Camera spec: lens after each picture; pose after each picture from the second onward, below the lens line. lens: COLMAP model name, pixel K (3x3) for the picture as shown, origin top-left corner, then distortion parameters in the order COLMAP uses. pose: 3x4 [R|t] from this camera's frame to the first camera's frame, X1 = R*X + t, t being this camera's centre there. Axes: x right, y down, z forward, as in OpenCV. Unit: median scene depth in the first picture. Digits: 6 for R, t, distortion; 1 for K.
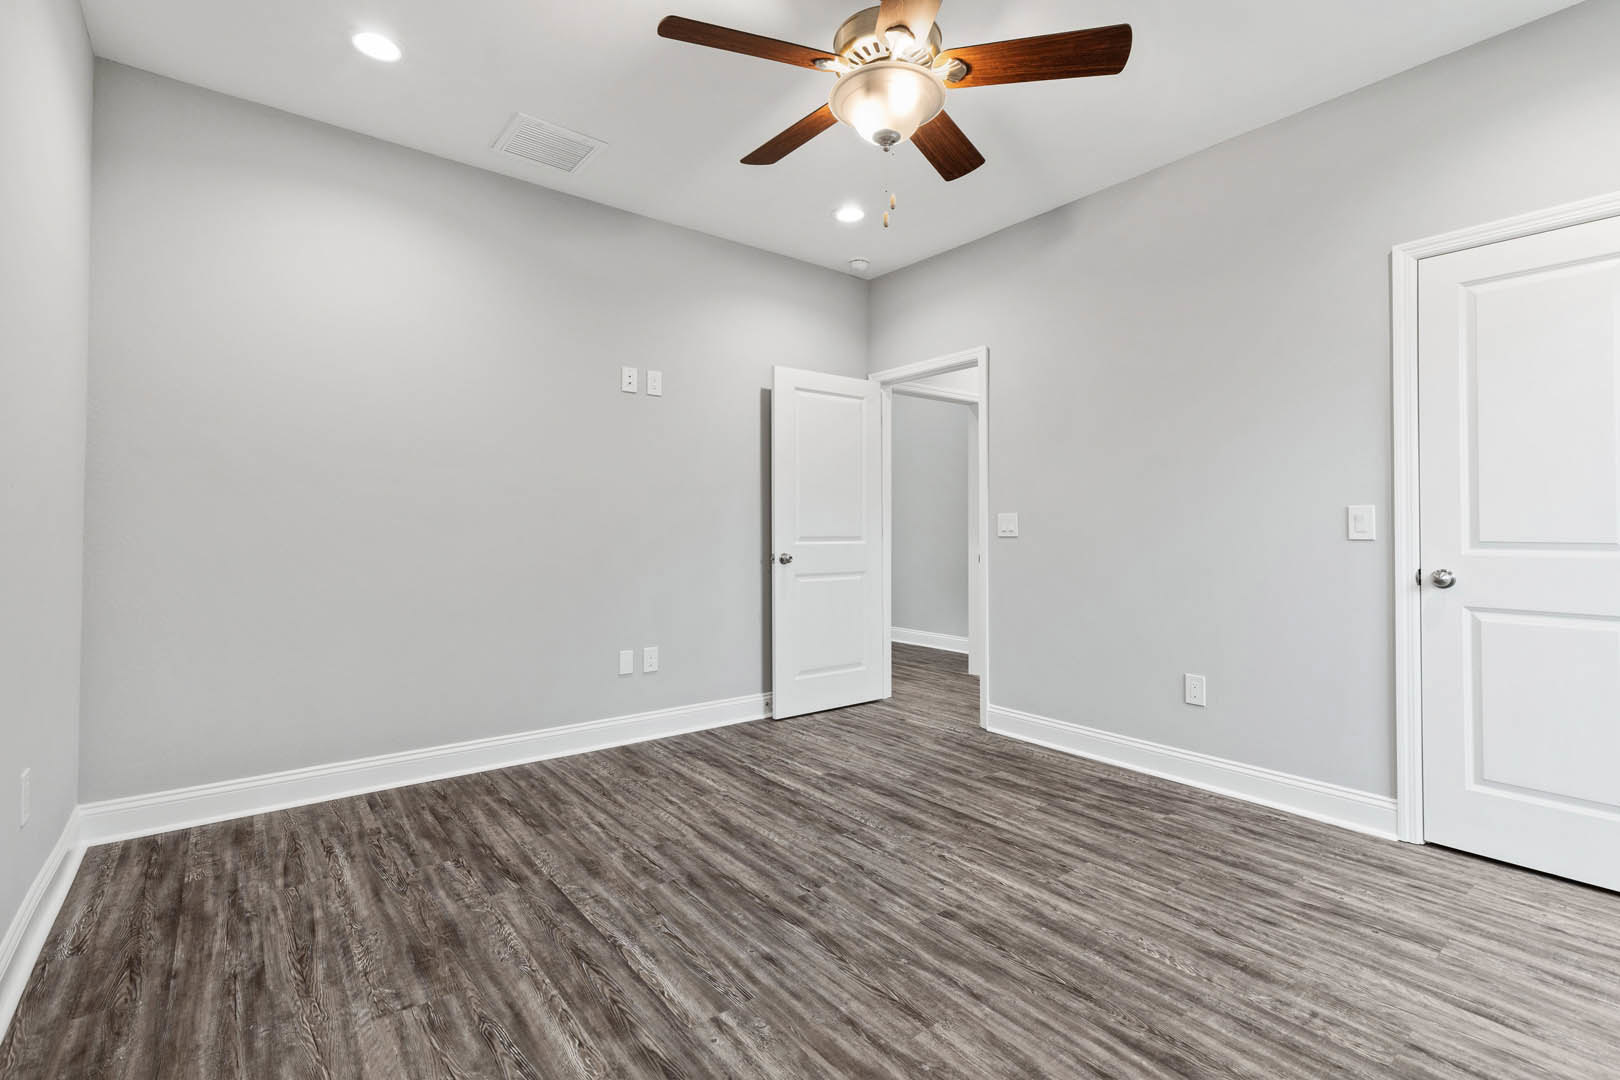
lens RADIAL K [[736.7, 0, 811.9], [0, 736.7, 537.9], [0, 0, 1]] dist [0.022893, 0.000039]
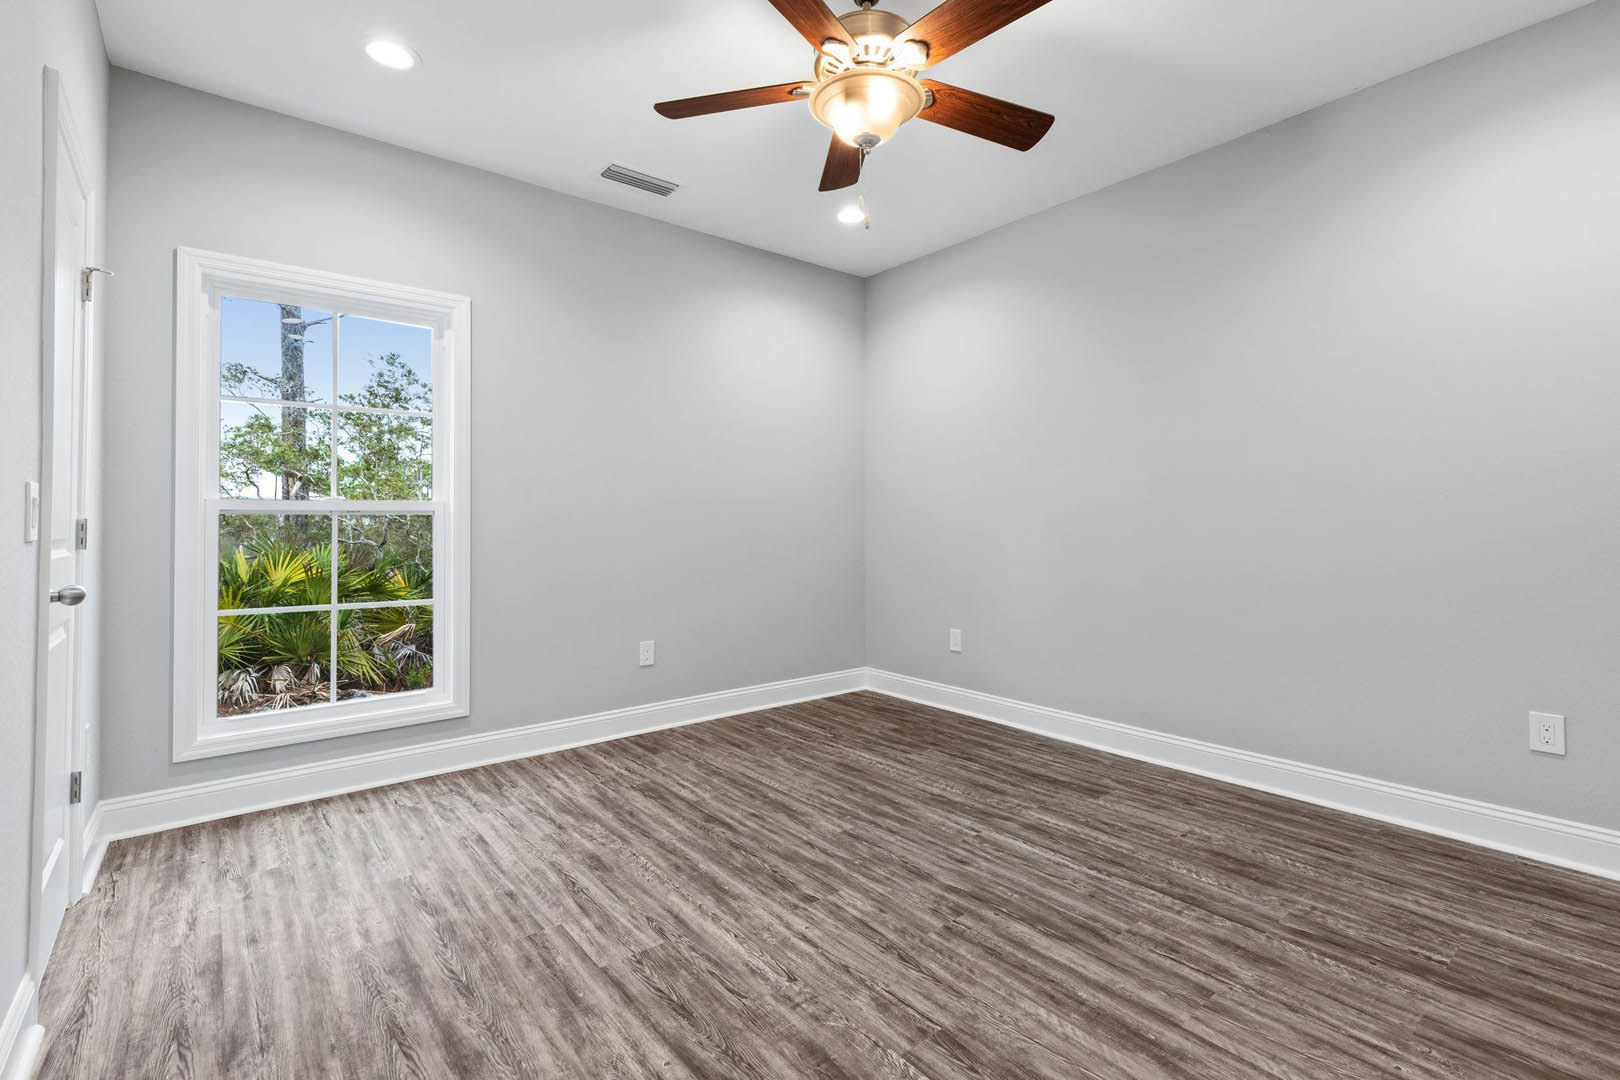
lens RADIAL K [[736.7, 0, 810.6], [0, 736.7, 523.7], [0, 0, 1]] dist [0.022893, 0.000039]
pose [[-0.999895, 0.000297, -0.014467, 0.194764], [0.000157, 0.999953, 0.009678, -0.020189], [0.014469, 0.009675, -0.999849, 1.996210]]
